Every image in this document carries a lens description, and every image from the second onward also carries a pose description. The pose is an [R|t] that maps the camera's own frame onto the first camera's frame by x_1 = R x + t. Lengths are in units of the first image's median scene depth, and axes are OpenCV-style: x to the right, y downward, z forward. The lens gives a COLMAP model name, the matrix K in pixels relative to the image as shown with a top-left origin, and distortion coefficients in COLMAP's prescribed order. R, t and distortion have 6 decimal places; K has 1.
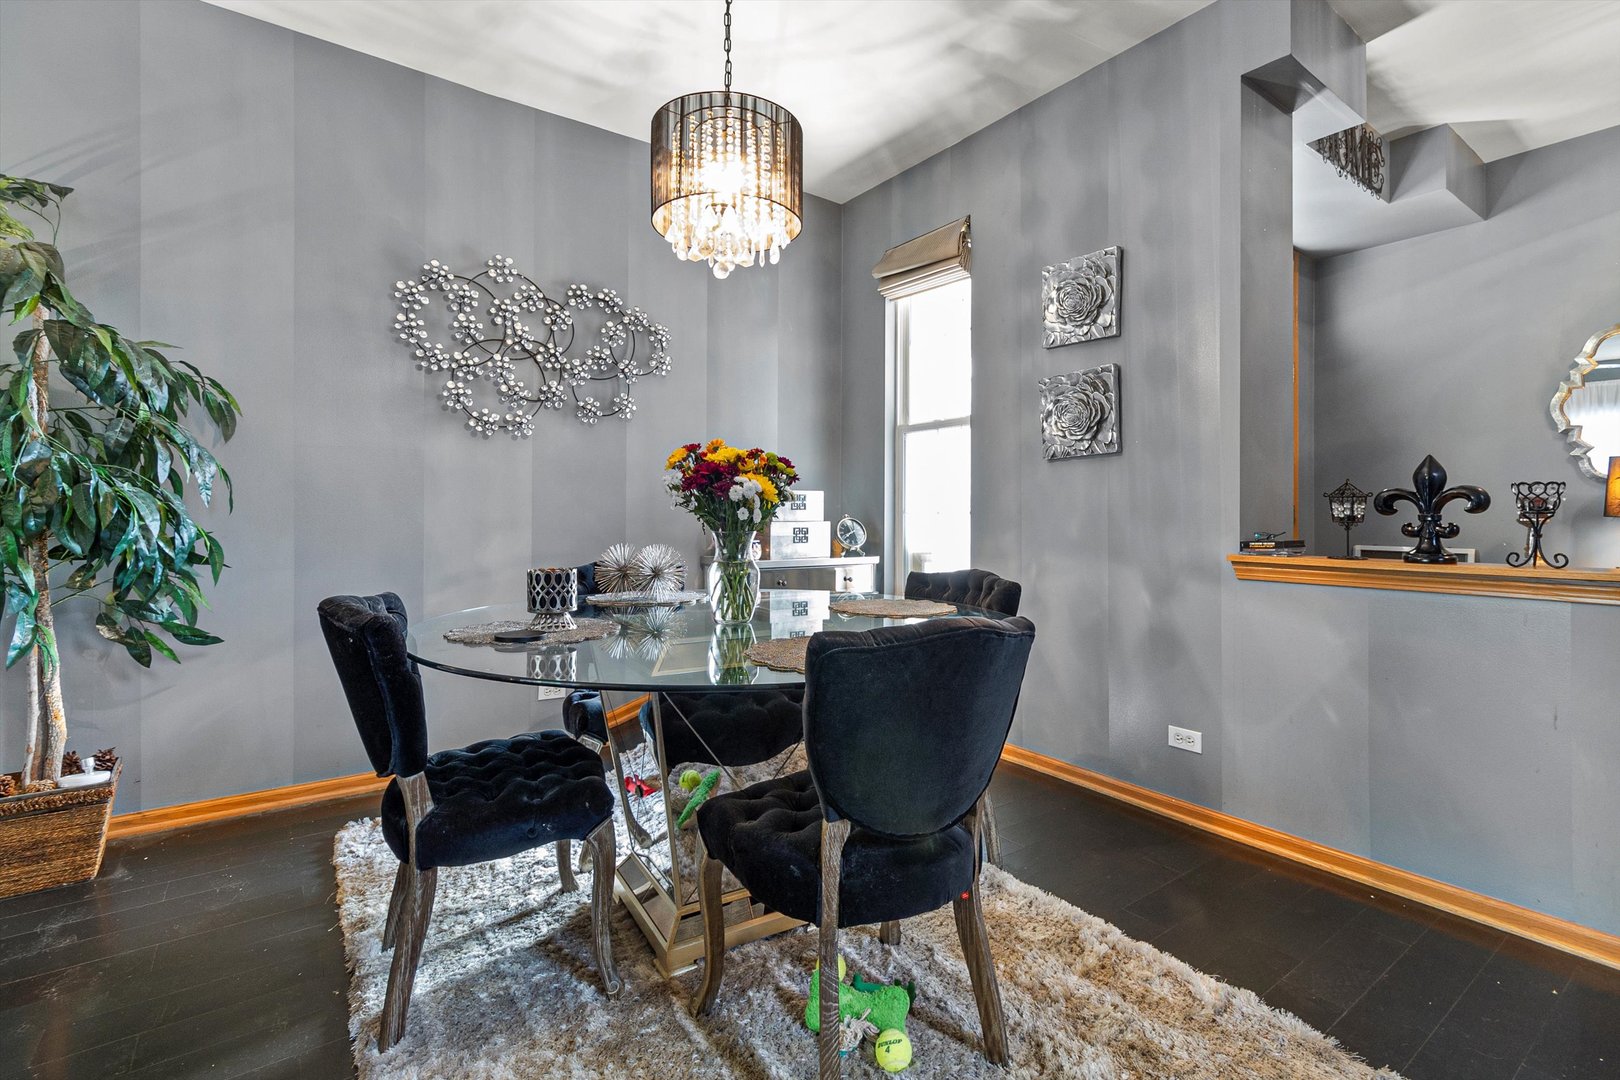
lens RADIAL K [[752.8, 0, 833.9], [0, 752.8, 507.4], [0, 0, 1]] dist [0.001003, 0.000270]
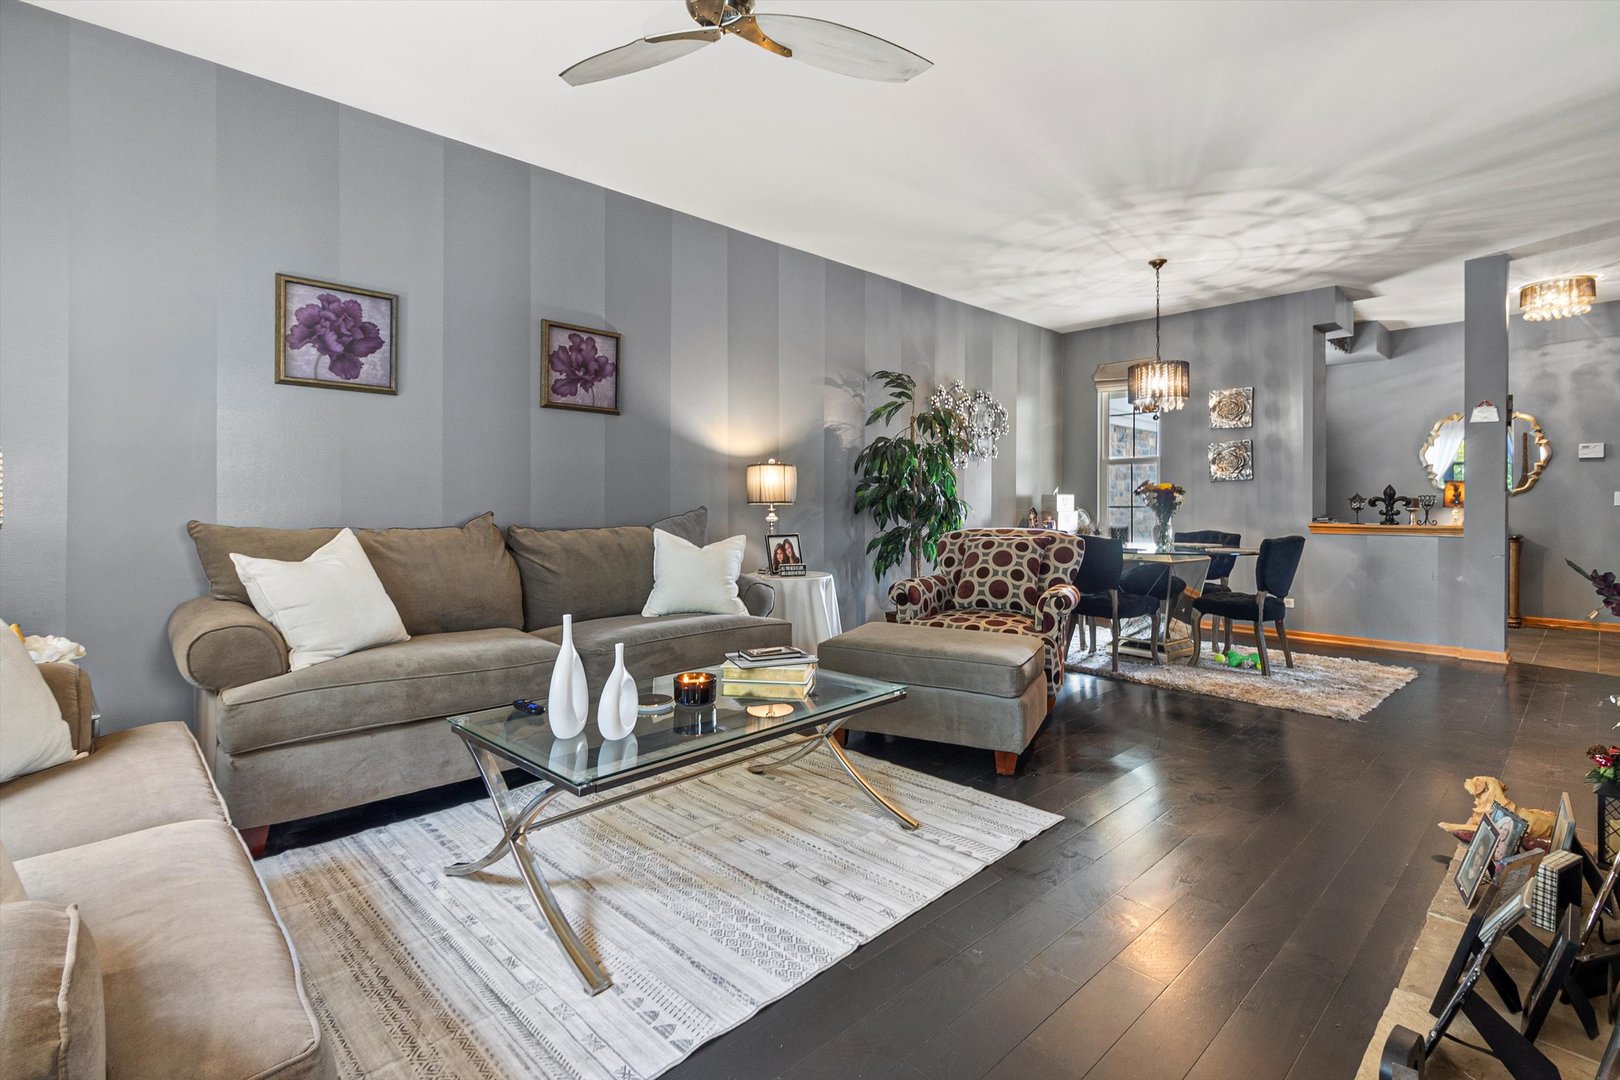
lens RADIAL K [[752.8, 0, 835.2], [0, 752.8, 509.1], [0, 0, 1]] dist [0.001003, 0.000270]
pose [[0.991013, -0.007692, 0.133543, -1.161836], [0.006176, 0.999912, 0.011765, -0.019570], [-0.133621, -0.010835, 0.990973, -1.063897]]
